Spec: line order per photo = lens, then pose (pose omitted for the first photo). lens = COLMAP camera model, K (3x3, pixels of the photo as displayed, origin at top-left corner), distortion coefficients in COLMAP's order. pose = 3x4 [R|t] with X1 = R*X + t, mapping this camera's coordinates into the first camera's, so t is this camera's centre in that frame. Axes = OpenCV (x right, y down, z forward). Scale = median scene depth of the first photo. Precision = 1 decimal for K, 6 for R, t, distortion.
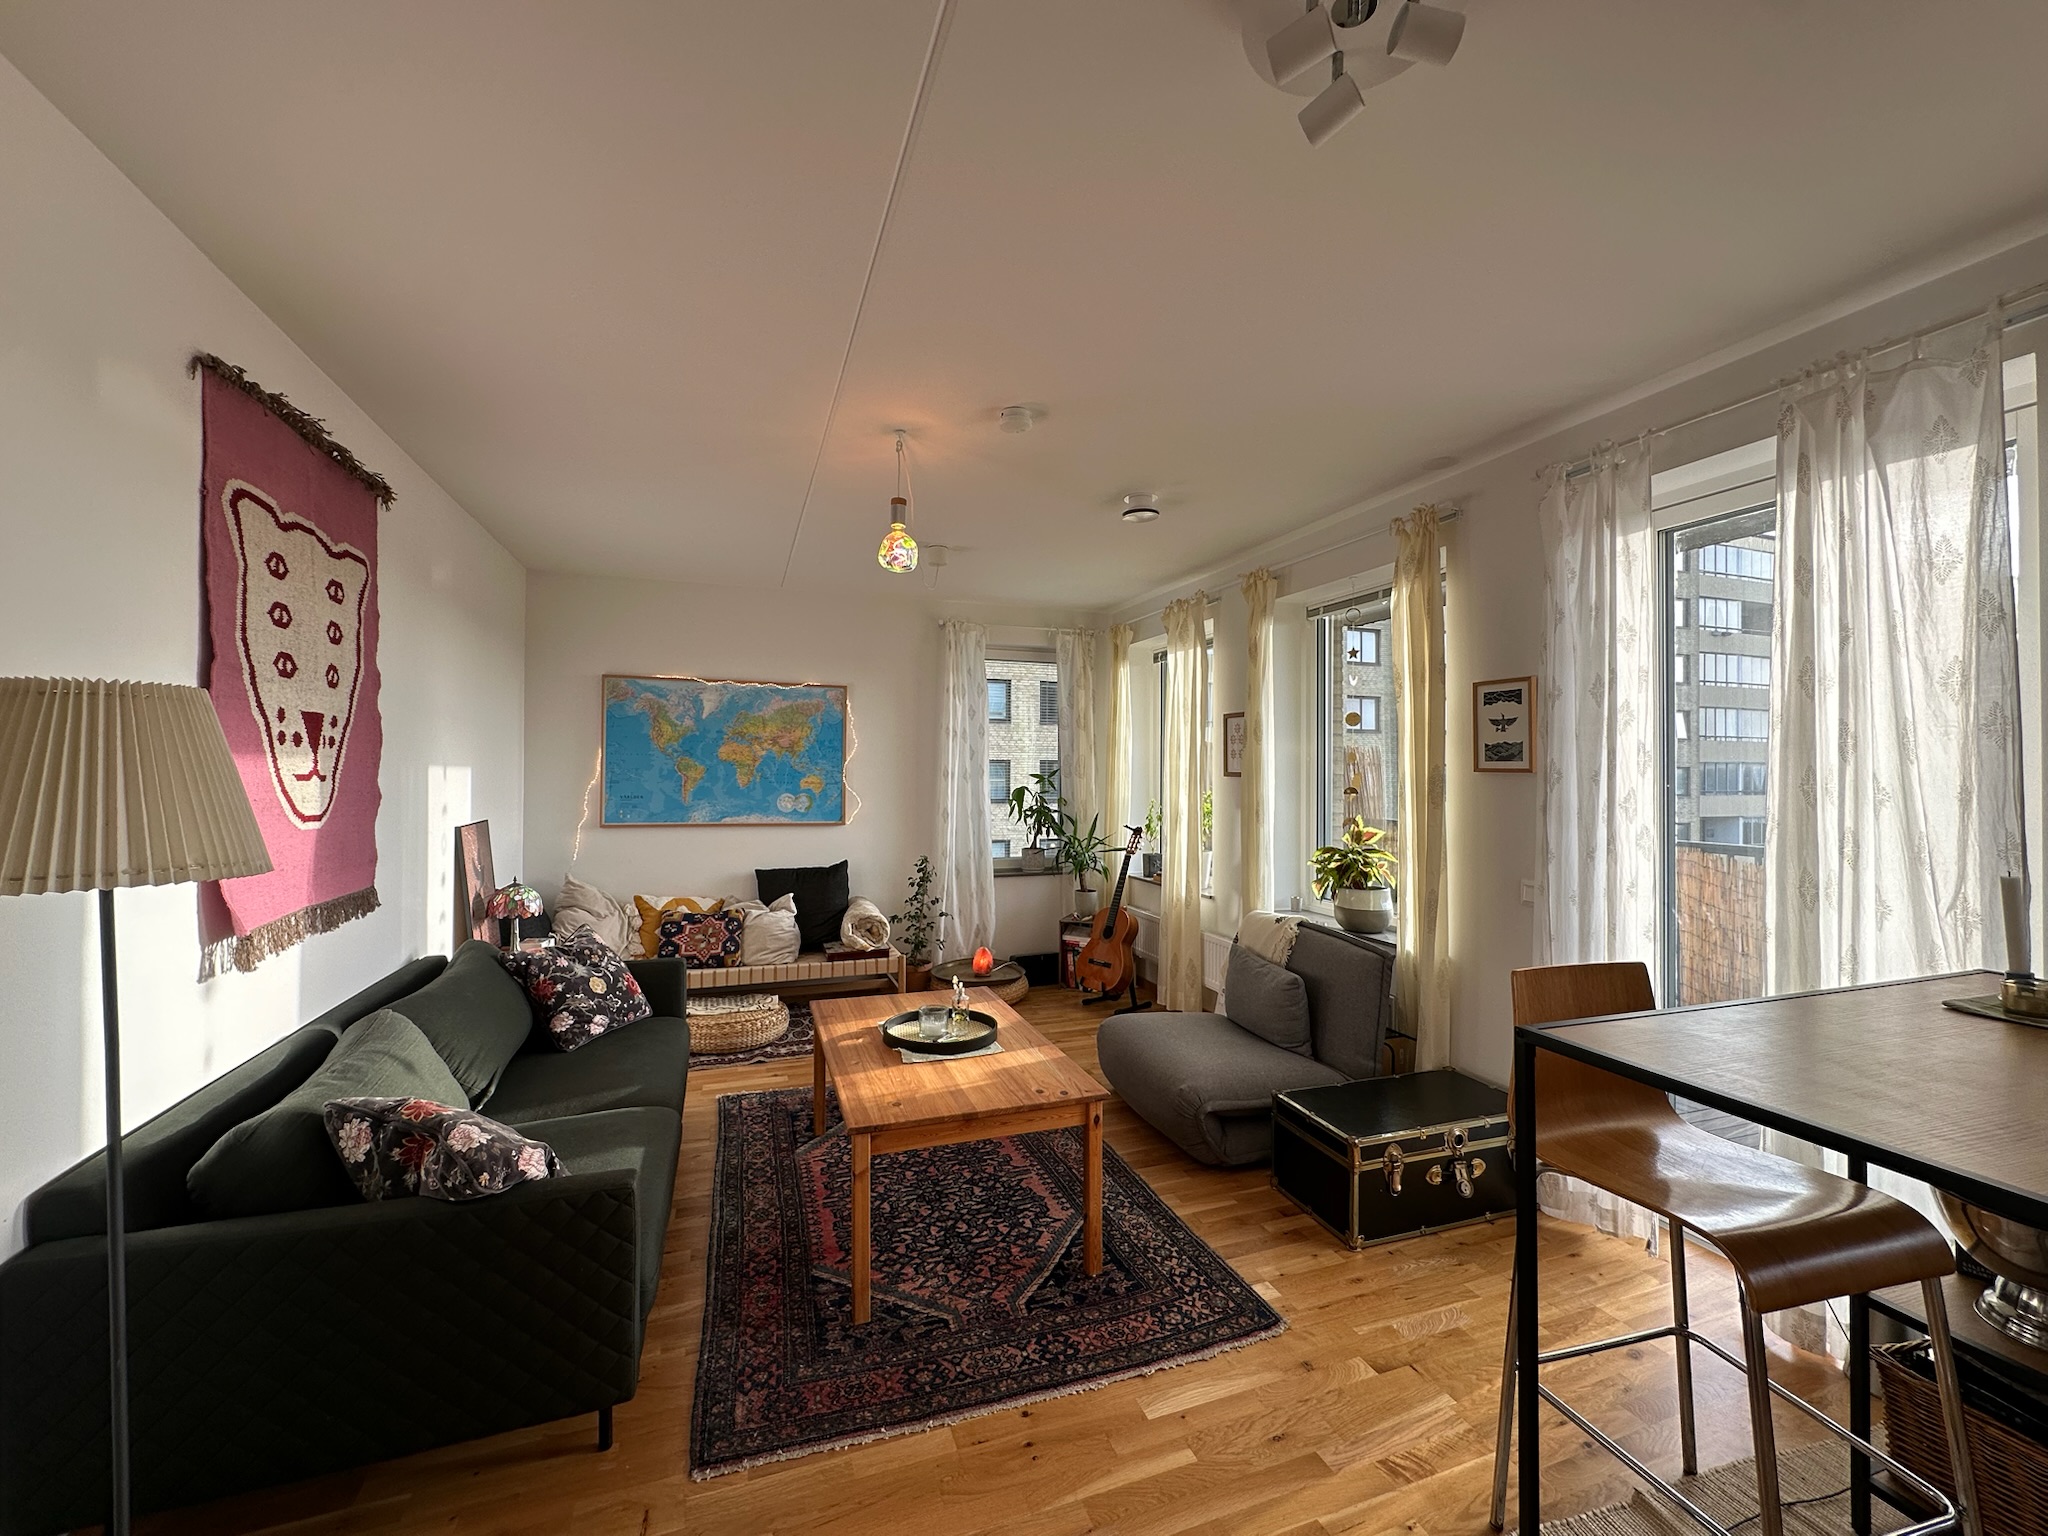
lens RADIAL K [[818.4, 0, 1021.7], [0, 818.4, 766.7], [0, 0, 1]] dist [-0.004862, 0.001224]
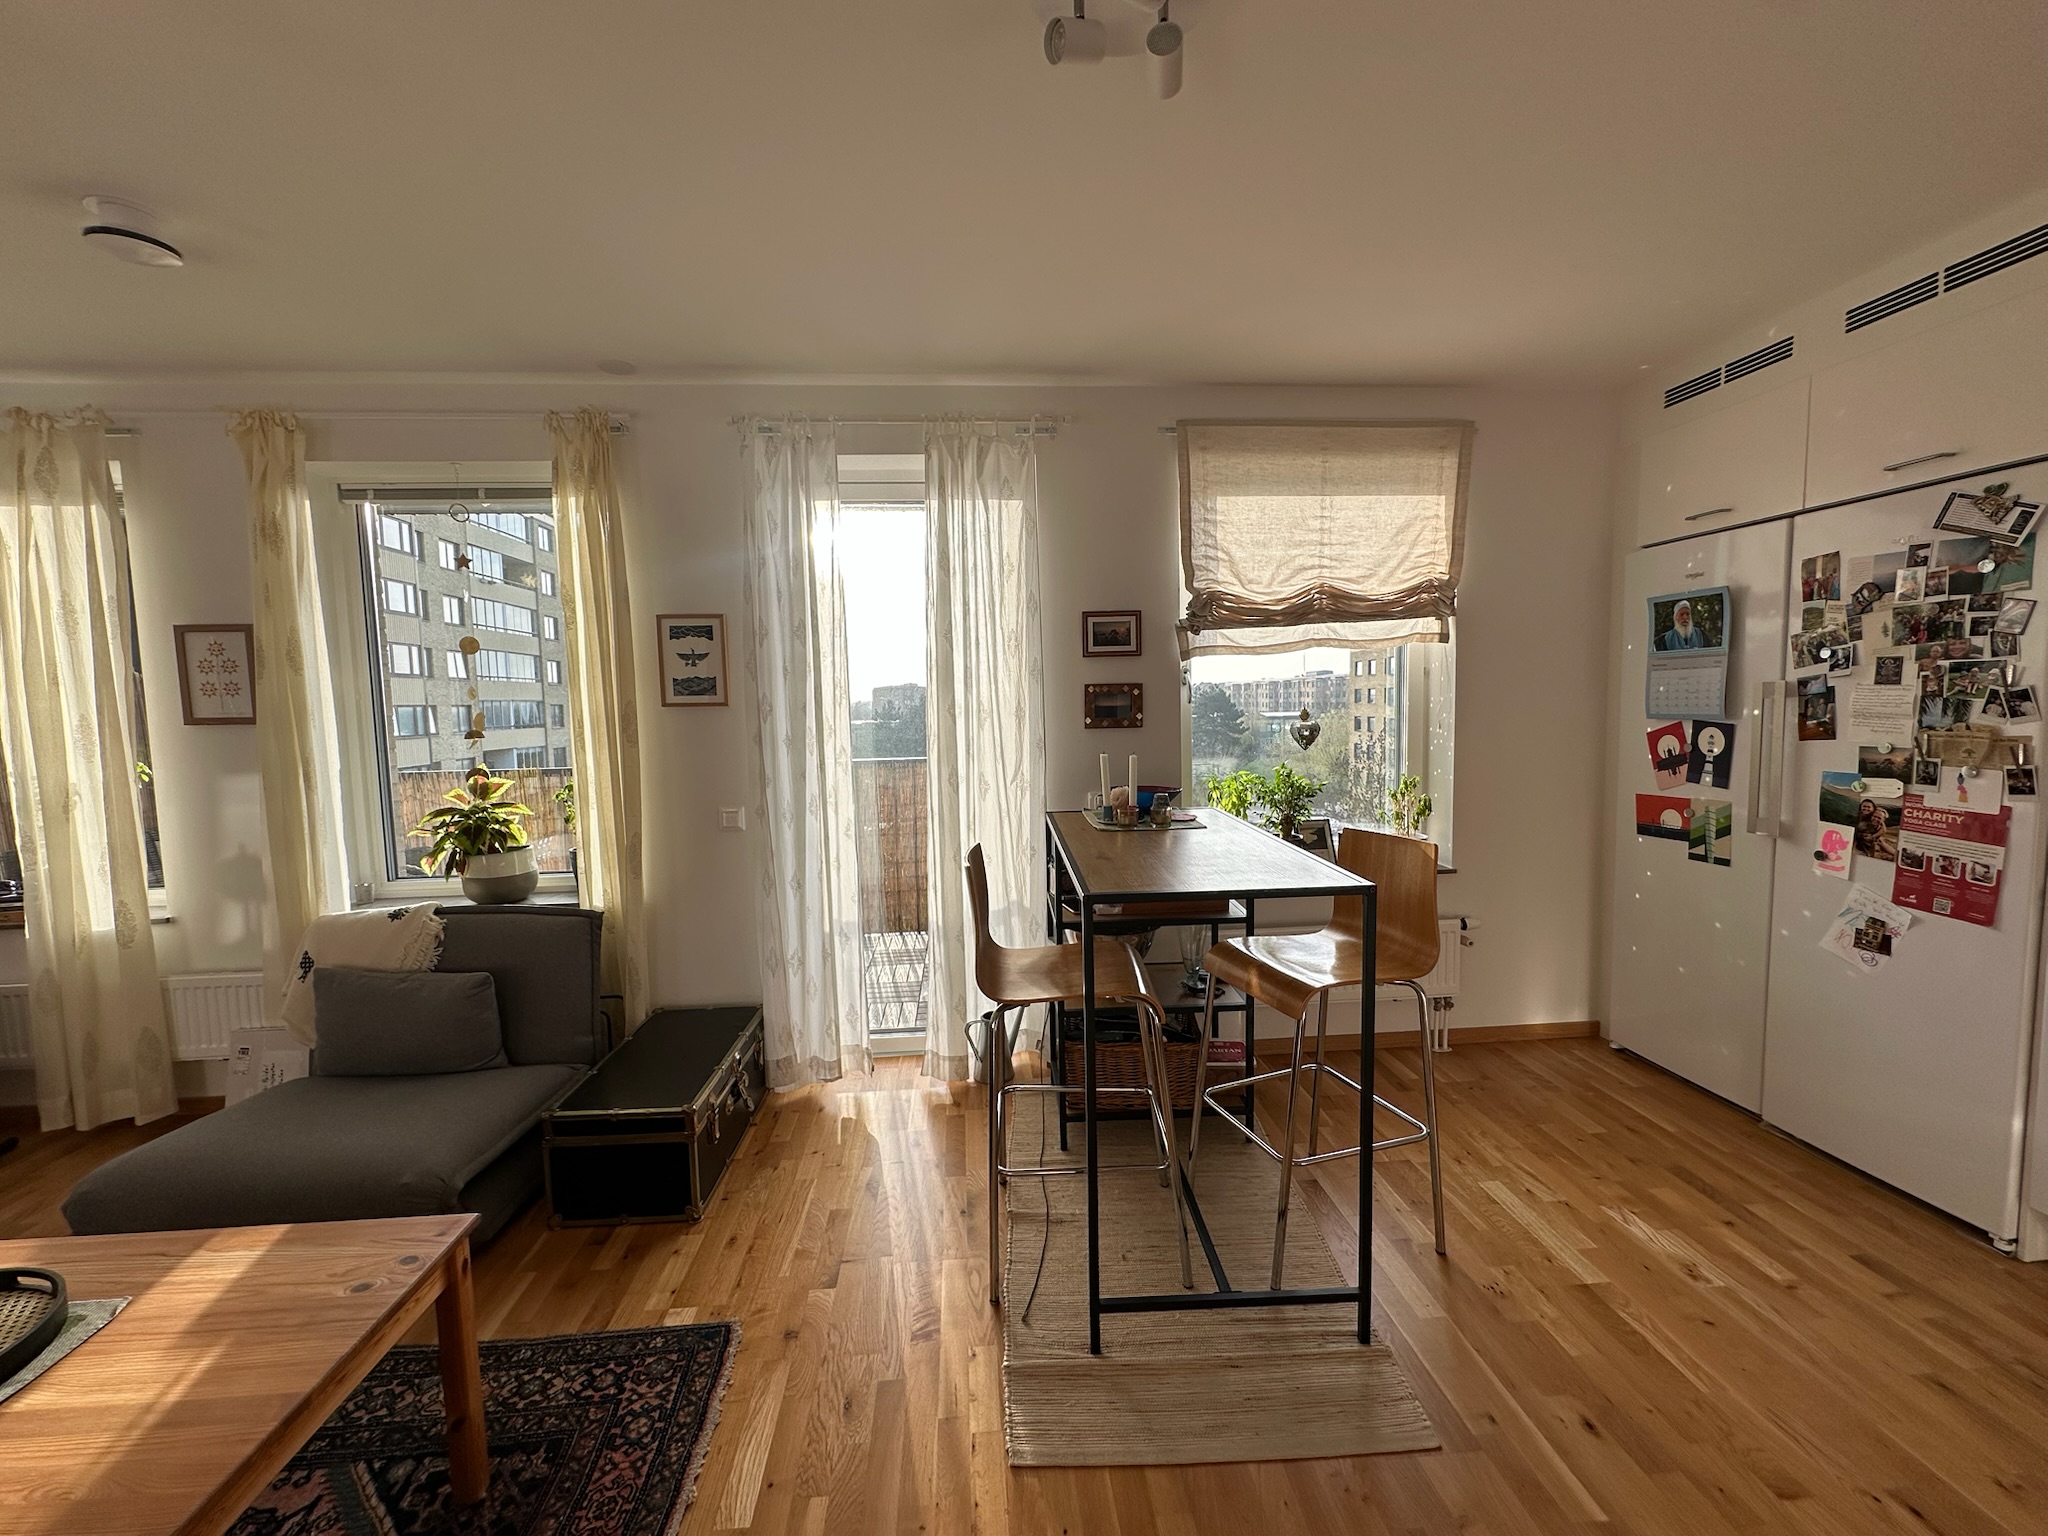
lens RADIAL K [[818.4, 0, 1019.4], [0, 818.4, 765.8], [0, 0, 1]] dist [-0.004862, 0.001224]
pose [[0.269139, -0.087844, 0.959087, -0.255807], [0.017296, 0.996112, 0.086381, -0.000353], [-0.962946, -0.006660, 0.269612, 0.294941]]
